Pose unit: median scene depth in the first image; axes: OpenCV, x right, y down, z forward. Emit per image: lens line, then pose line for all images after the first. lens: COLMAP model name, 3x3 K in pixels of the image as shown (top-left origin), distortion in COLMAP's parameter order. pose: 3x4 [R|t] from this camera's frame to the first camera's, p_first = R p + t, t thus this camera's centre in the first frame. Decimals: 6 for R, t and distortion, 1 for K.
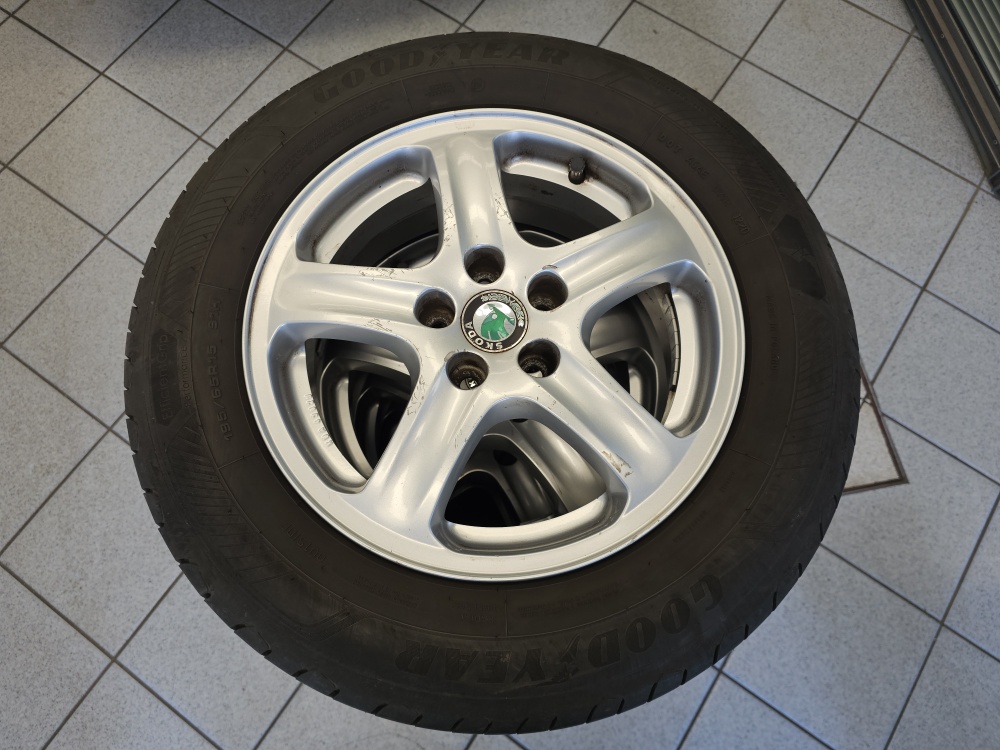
lens RADIAL K [[680.0, 0, 481.2], [0, 680.0, 348.7], [0, 0, 1]] dist [0.054955, -0.060207]
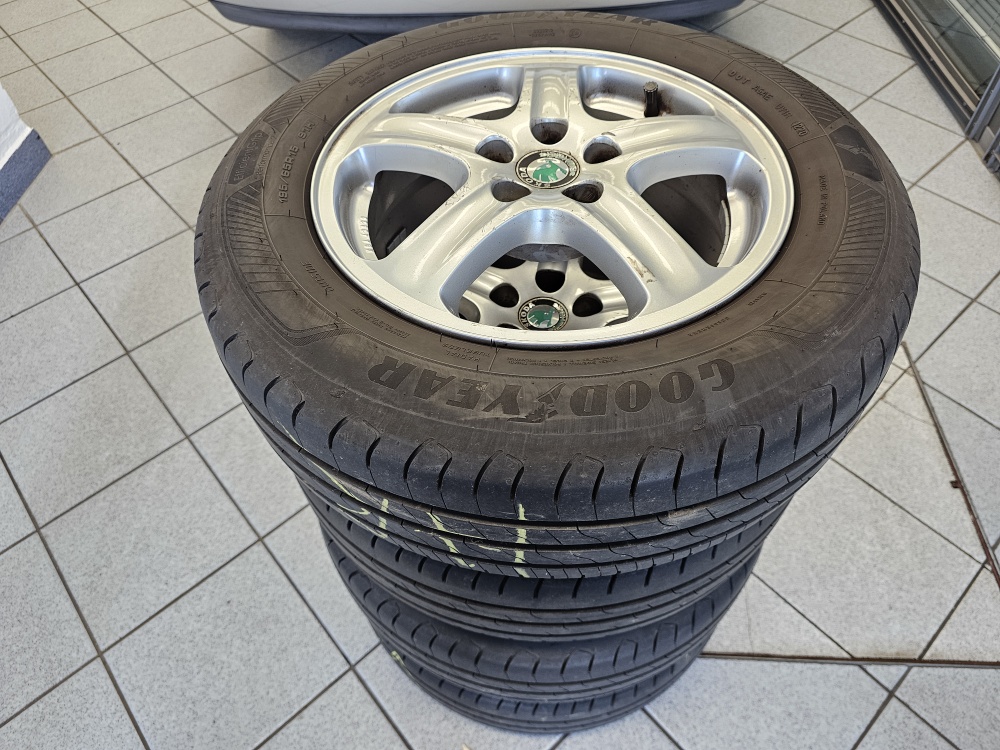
lens RADIAL K [[680.0, 0, 495.9], [0, 680.0, 375.0], [0, 0, 1]] dist [0.054955, -0.060207]
pose [[0.970872, 0.161707, -0.176801, 0.088409], [-0.214090, 0.916803, -0.337101, 0.306753], [0.107580, 0.365134, 0.924718, 0.061349]]
